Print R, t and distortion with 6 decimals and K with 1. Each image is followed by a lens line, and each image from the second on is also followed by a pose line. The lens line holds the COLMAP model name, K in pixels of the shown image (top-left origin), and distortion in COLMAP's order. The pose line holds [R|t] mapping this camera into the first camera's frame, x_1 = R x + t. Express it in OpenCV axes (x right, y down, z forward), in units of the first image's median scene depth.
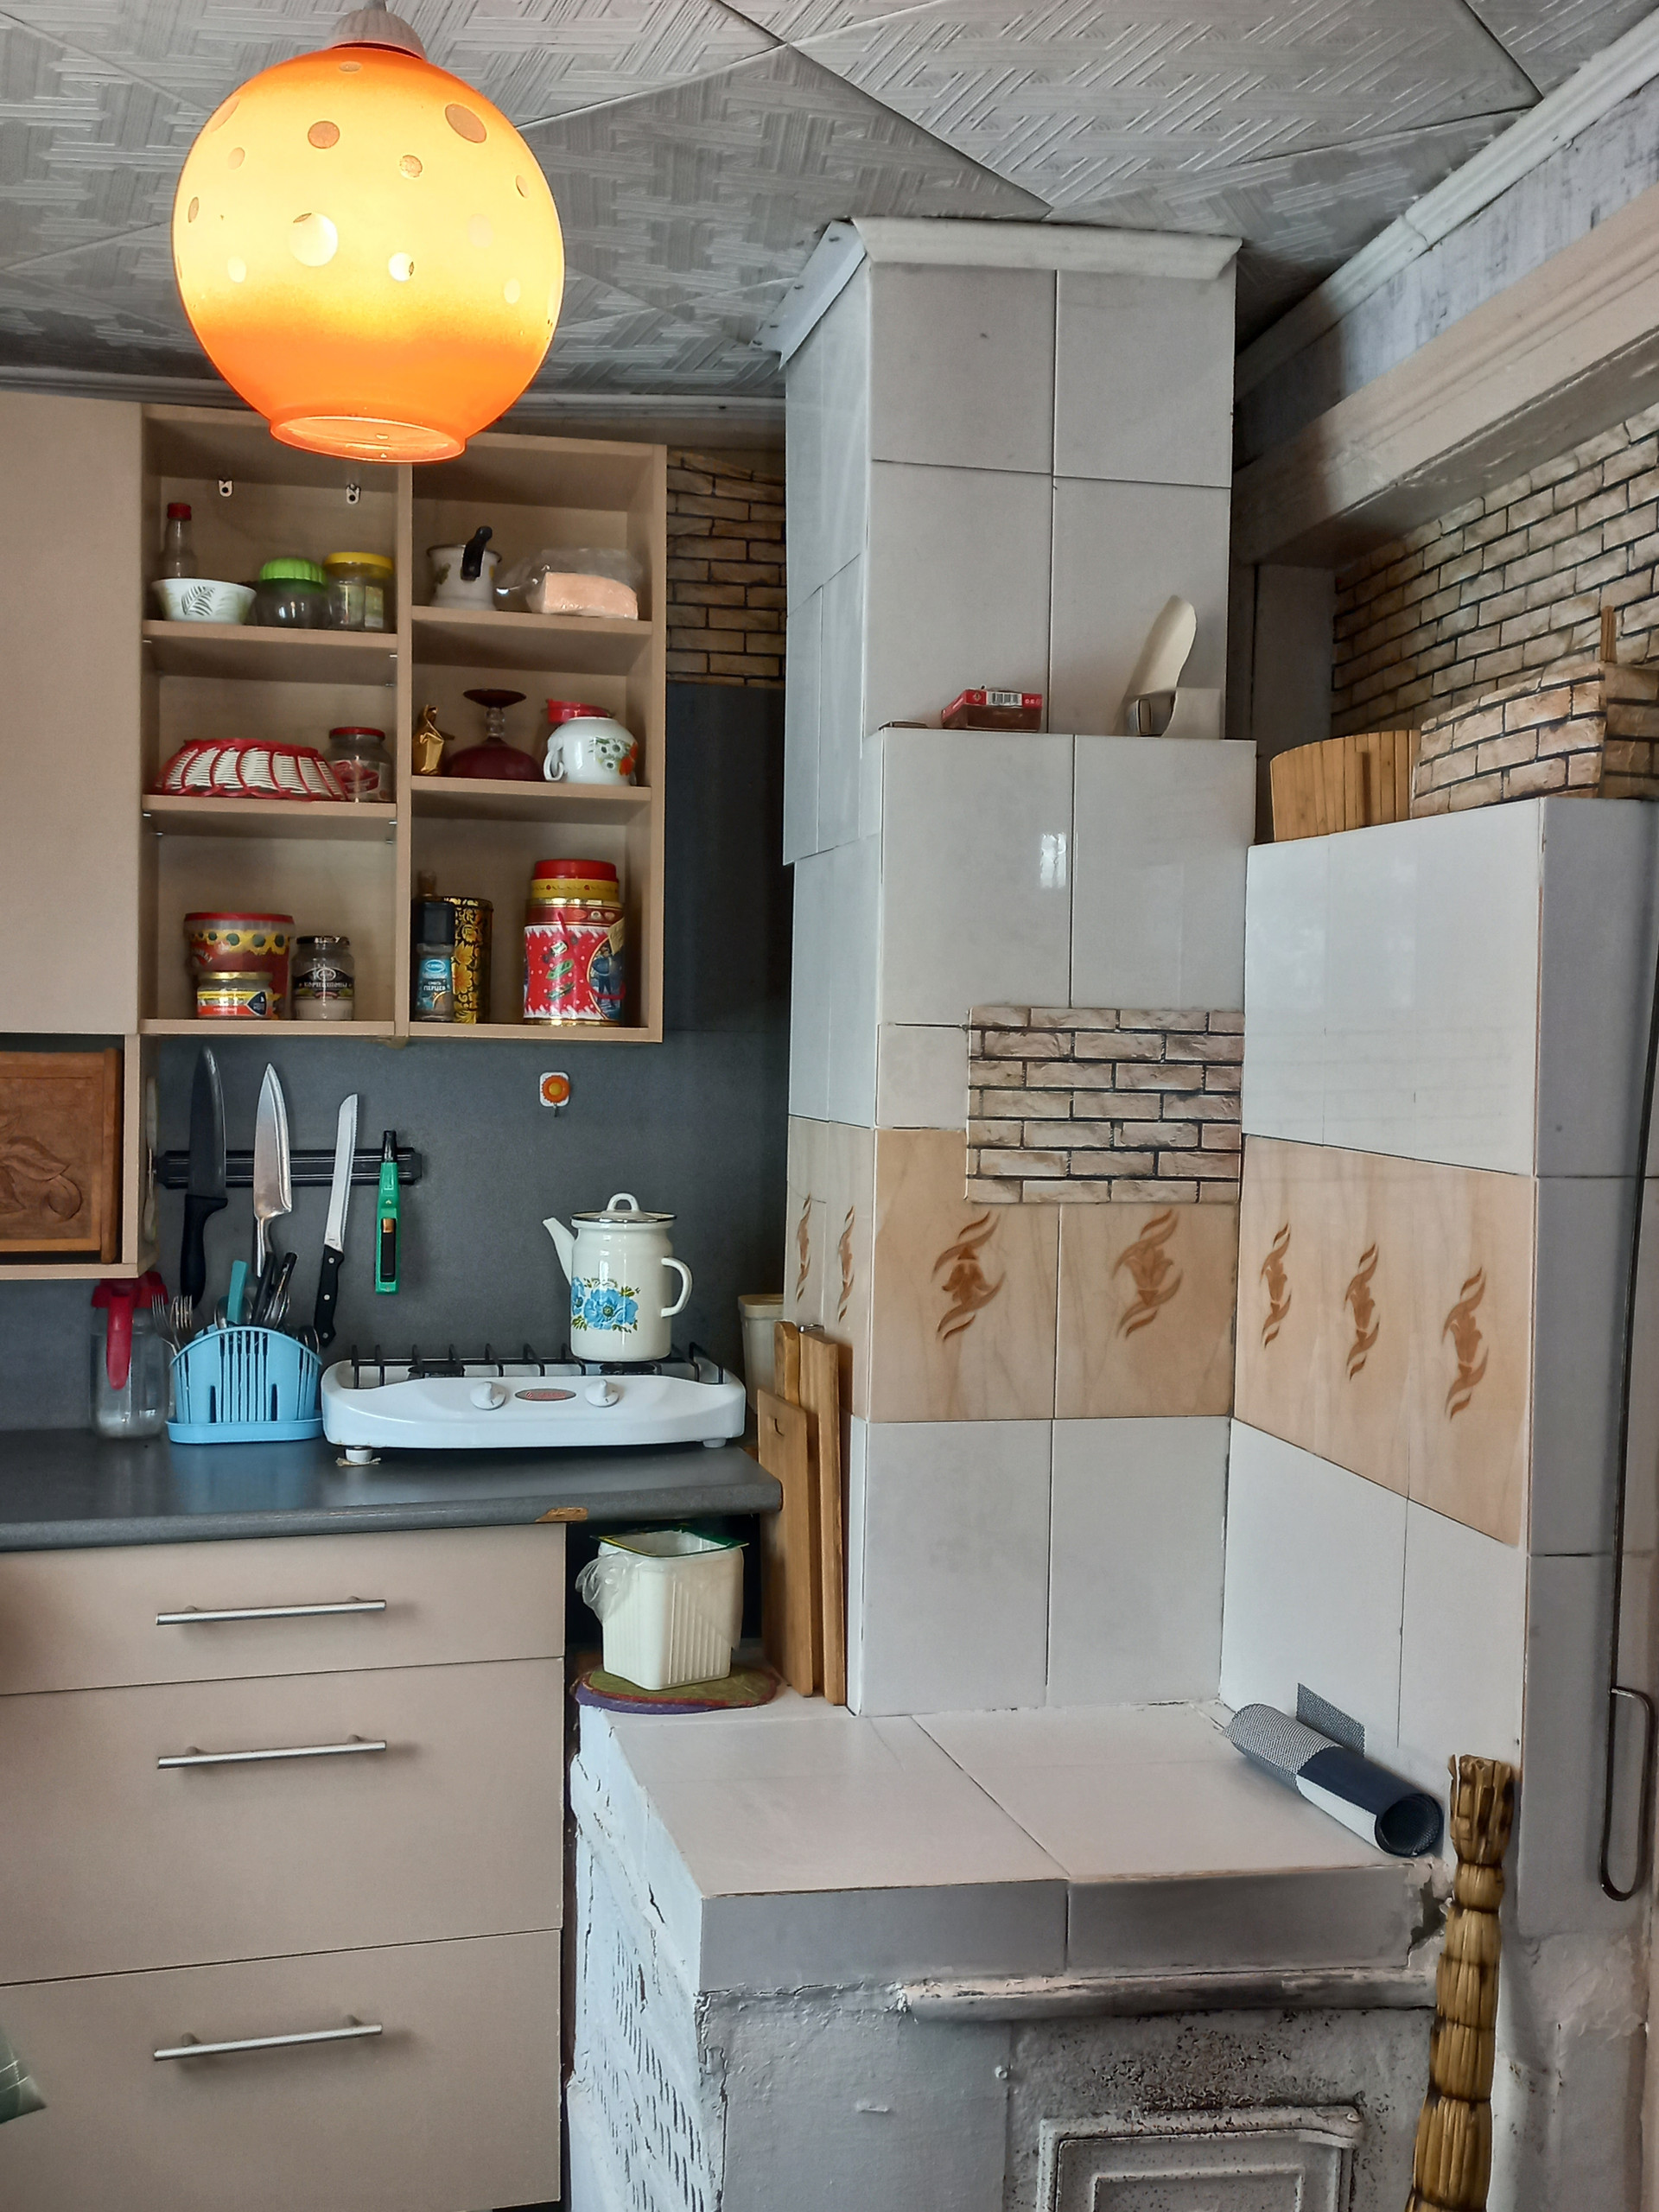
lens RADIAL K [[2280.8, 0, 845.9], [0, 2280.8, 1101.3], [0, 0, 1]] dist [0.117765, -0.190758]
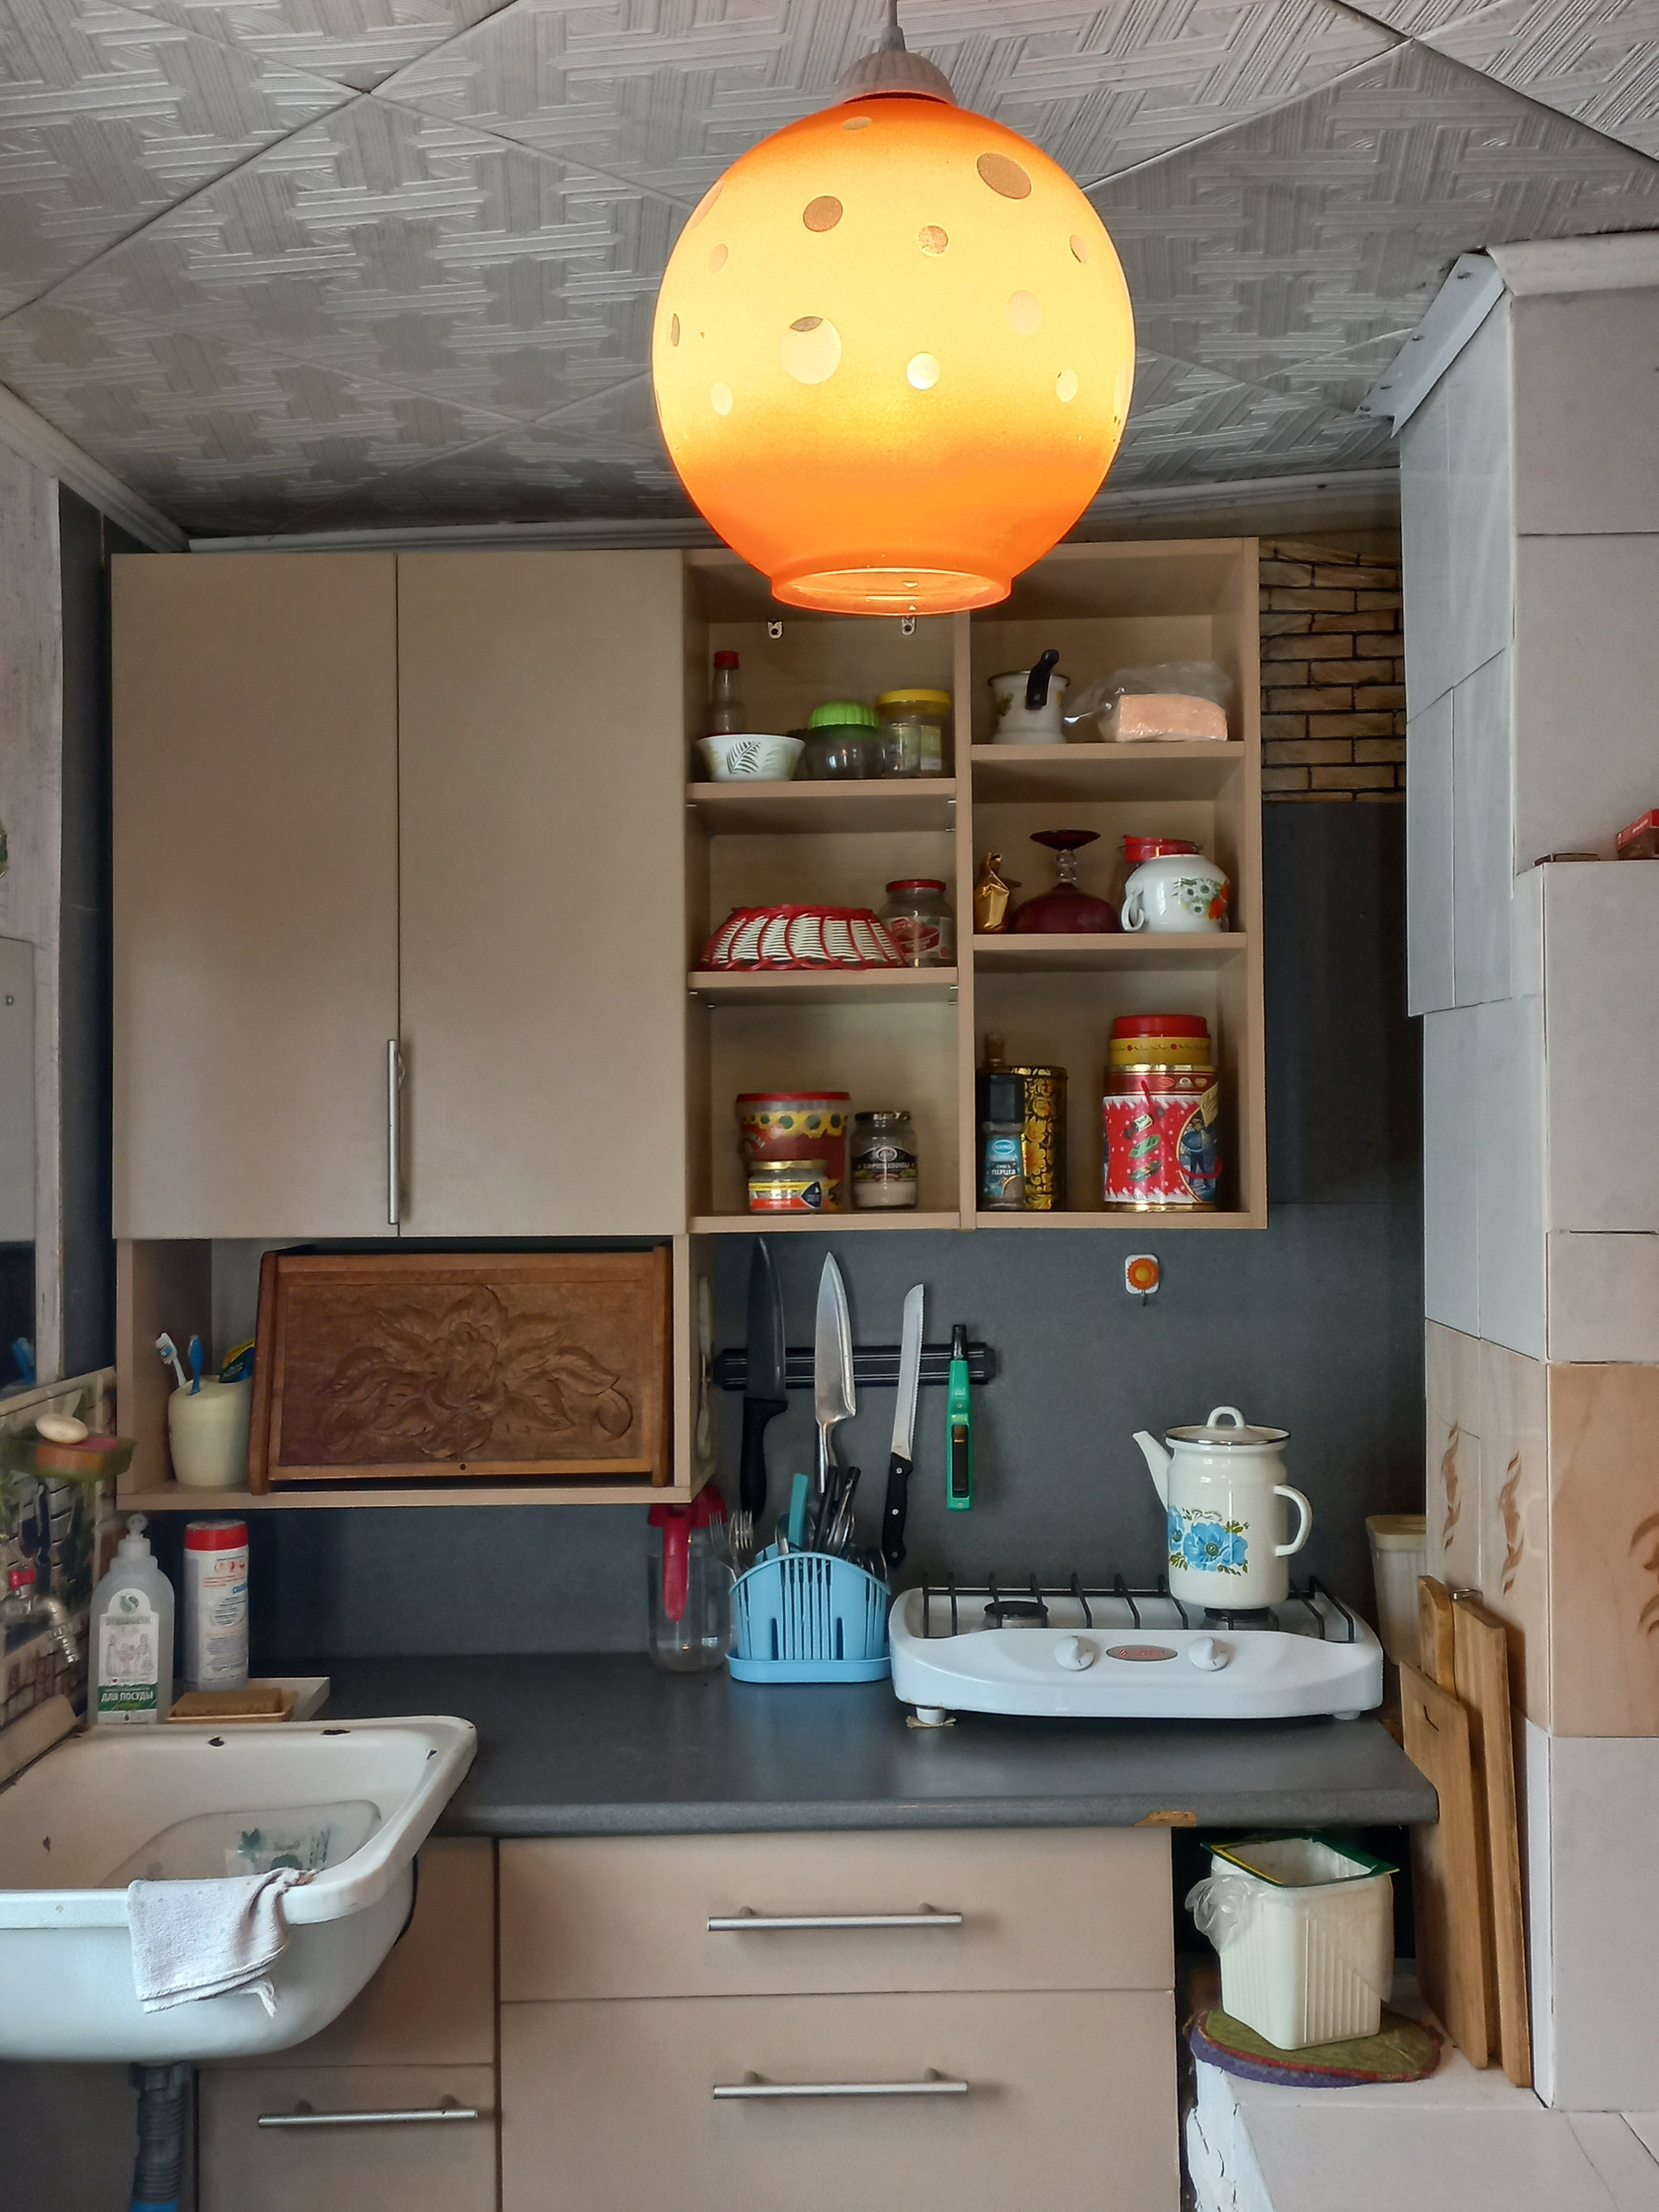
lens RADIAL K [[2280.8, 0, 845.9], [0, 2280.8, 1101.3], [0, 0, 1]] dist [0.117765, -0.190758]
pose [[0.967243, -0.027158, -0.252395, -0.015816], [0.019014, 0.999219, -0.034651, -0.048244], [0.253139, 0.028717, 0.967004, 0.135851]]
